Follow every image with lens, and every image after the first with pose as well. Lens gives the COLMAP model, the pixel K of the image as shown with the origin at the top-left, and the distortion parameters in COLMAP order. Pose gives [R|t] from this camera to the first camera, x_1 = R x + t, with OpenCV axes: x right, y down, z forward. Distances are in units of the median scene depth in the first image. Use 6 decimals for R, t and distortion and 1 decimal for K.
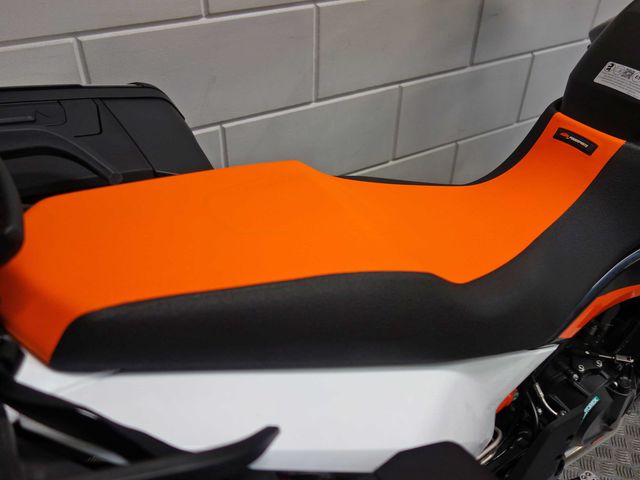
lens RADIAL K [[563.2, 0, 320.0], [0, 563.2, 240.0], [0, 0, 1]] dist [-0.003630, 0.002255]
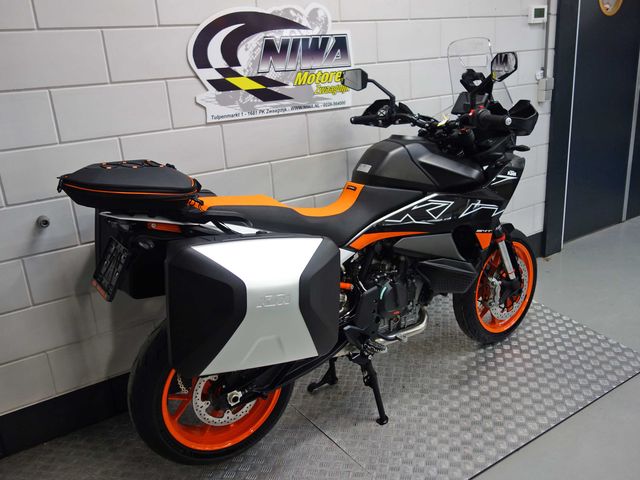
lens RADIAL K [[563.2, 0, 320.0], [0, 563.2, 240.0], [0, 0, 1]] dist [-0.003630, 0.002255]
pose [[0.995692, -0.091880, 0.012470, 0.184970], [0.090917, 0.941021, -0.325904, 0.891503], [0.018209, 0.325634, 0.945321, -1.497746]]
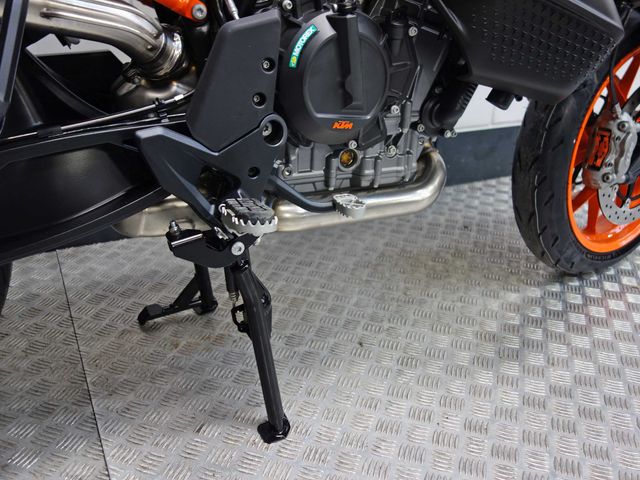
lens RADIAL K [[563.2, 0, 320.0], [0, 563.2, 240.0], [0, 0, 1]] dist [-0.003630, 0.002255]
pose [[0.997842, 0.037060, -0.054209, 0.557092], [-0.047283, 0.978345, -0.201508, 0.723998], [0.045567, 0.203636, 0.977986, 0.310313]]
